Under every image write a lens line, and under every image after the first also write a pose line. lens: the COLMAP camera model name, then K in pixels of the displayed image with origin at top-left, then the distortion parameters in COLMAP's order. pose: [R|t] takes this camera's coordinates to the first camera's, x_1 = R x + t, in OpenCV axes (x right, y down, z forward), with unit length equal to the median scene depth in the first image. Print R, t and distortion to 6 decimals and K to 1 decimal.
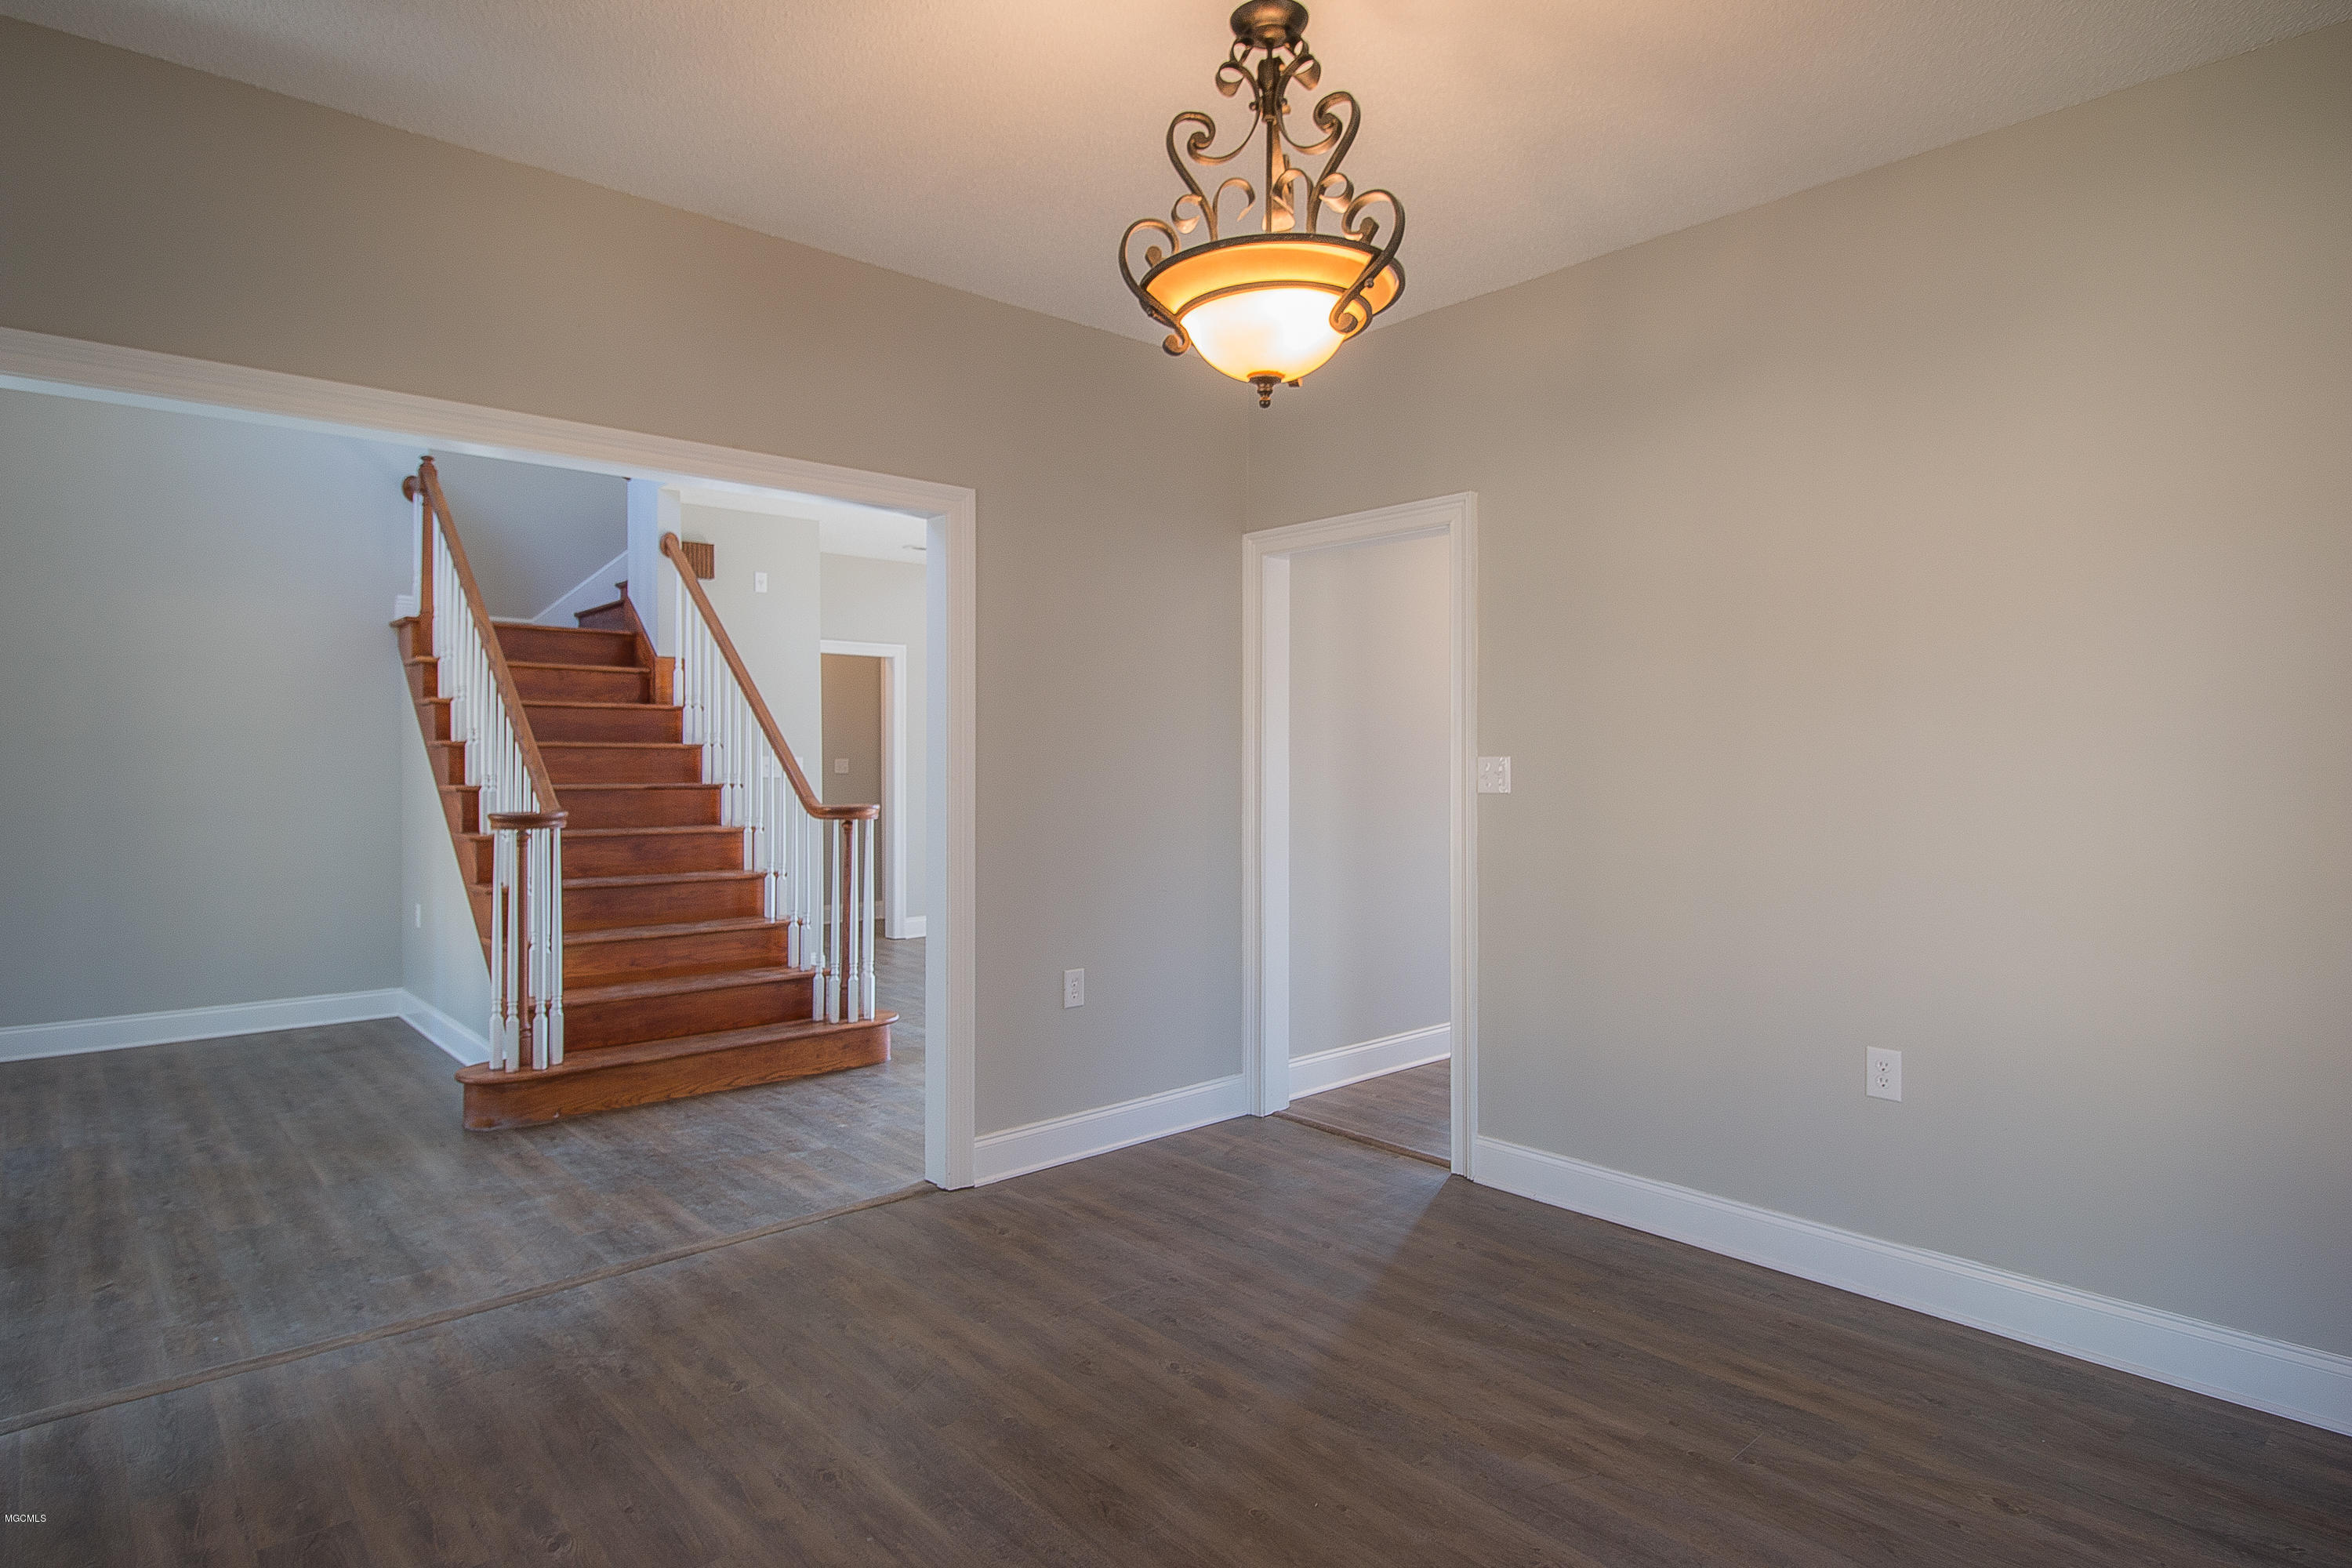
lens RADIAL K [[1257.7, 0, 1172.3], [0, 1257.7, 775.8], [0, 0, 1]] dist [-0.000583, -0.003568]
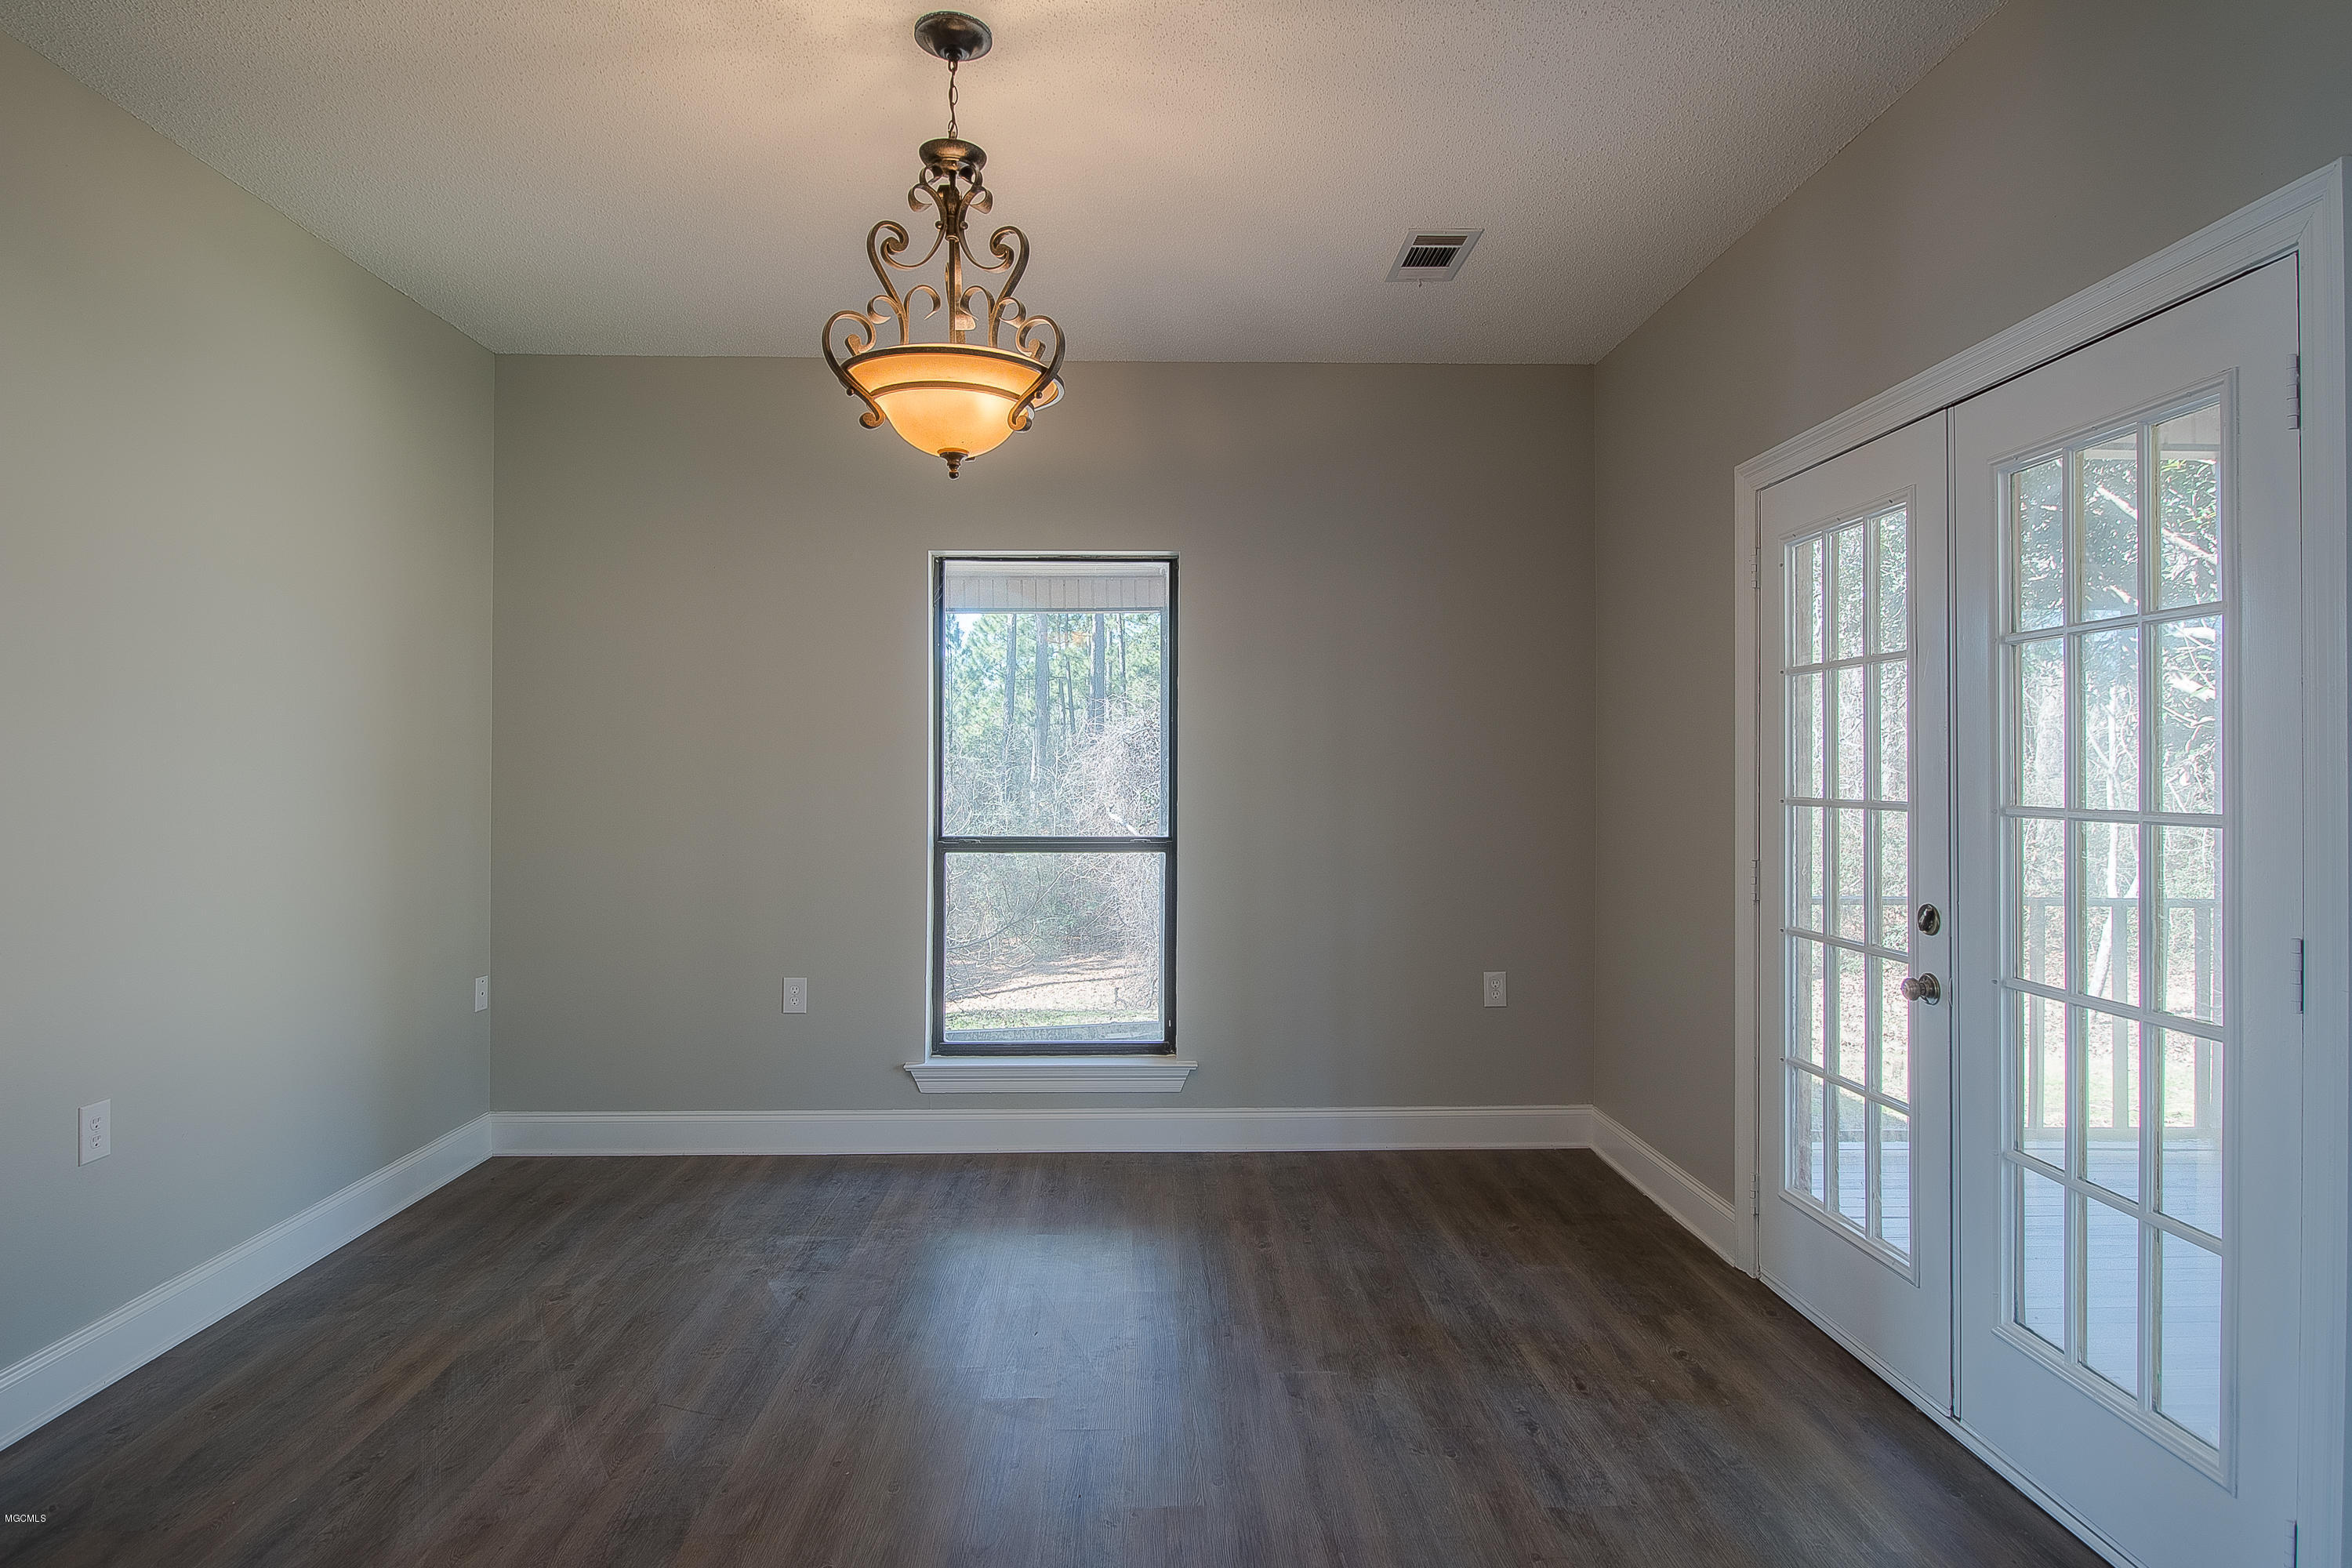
lens RADIAL K [[1257.7, 0, 1172.4], [0, 1257.7, 775.9], [0, 0, 1]] dist [-0.000583, -0.003568]
pose [[-0.768594, -0.004701, 0.639719, -0.677235], [-0.000319, 0.999976, 0.006965, -0.019350], [-0.639736, 0.005149, -0.768577, 1.424537]]
